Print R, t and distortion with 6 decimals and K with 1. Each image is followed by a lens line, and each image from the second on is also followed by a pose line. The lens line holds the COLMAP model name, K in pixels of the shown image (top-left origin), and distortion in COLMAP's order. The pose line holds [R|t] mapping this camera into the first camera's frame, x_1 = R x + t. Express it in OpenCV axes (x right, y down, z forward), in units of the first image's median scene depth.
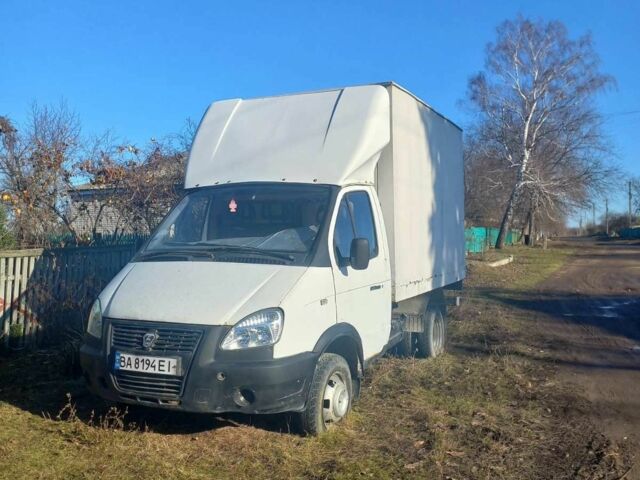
lens RADIAL K [[654.4, 0, 290.3], [0, 654.4, 247.9], [0, 0, 1]] dist [0.098990, -0.130598]
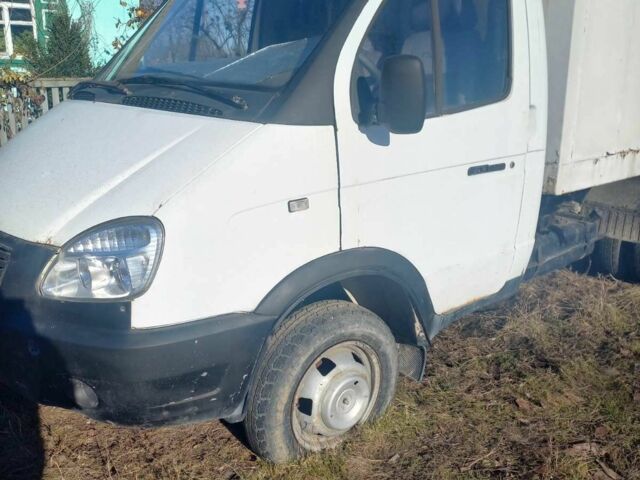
lens RADIAL K [[654.4, 0, 290.3], [0, 654.4, 247.9], [0, 0, 1]] dist [0.098990, -0.130598]
pose [[0.914286, 0.116735, -0.387884, 0.221326], [-0.016156, 0.967322, 0.253037, -0.002825], [0.404747, -0.225081, 0.886295, 0.584416]]
